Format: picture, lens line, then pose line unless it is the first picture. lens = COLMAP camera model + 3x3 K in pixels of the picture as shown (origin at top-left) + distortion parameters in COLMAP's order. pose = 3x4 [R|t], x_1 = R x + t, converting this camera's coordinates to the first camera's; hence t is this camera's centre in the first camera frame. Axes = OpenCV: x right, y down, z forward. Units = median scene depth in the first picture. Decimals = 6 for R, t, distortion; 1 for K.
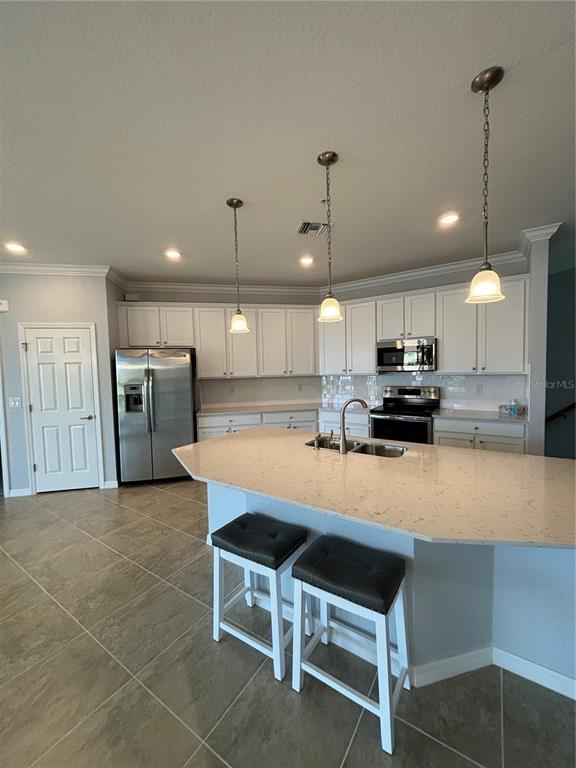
lens RADIAL K [[308.3, 0, 290.4], [0, 308.3, 384.5], [0, 0, 1]] dist [0.000468, -0.000708]
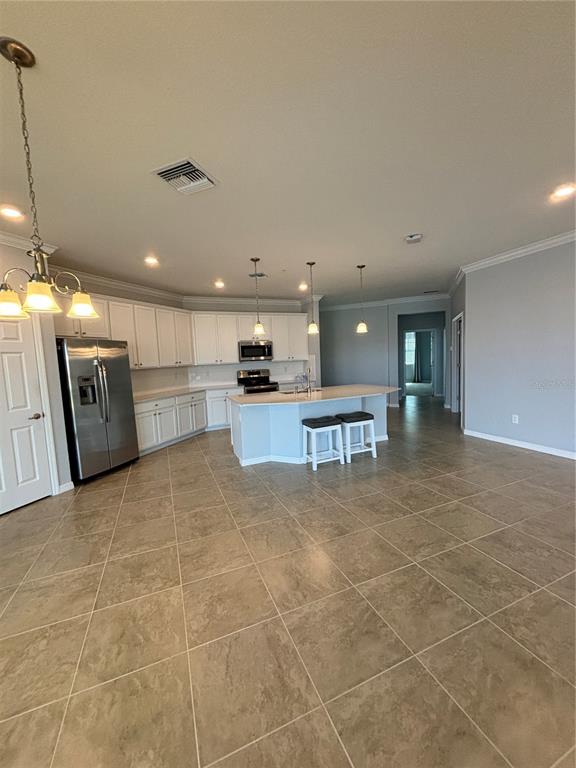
lens RADIAL K [[308.3, 0, 286.9], [0, 308.3, 383.1], [0, 0, 1]] dist [0.000468, -0.000708]
pose [[0.558807, -0.071070, 0.826247, -0.960970], [0.076003, 0.996517, 0.034314, 0.037044], [-0.825808, 0.043623, 0.562262, -0.063508]]
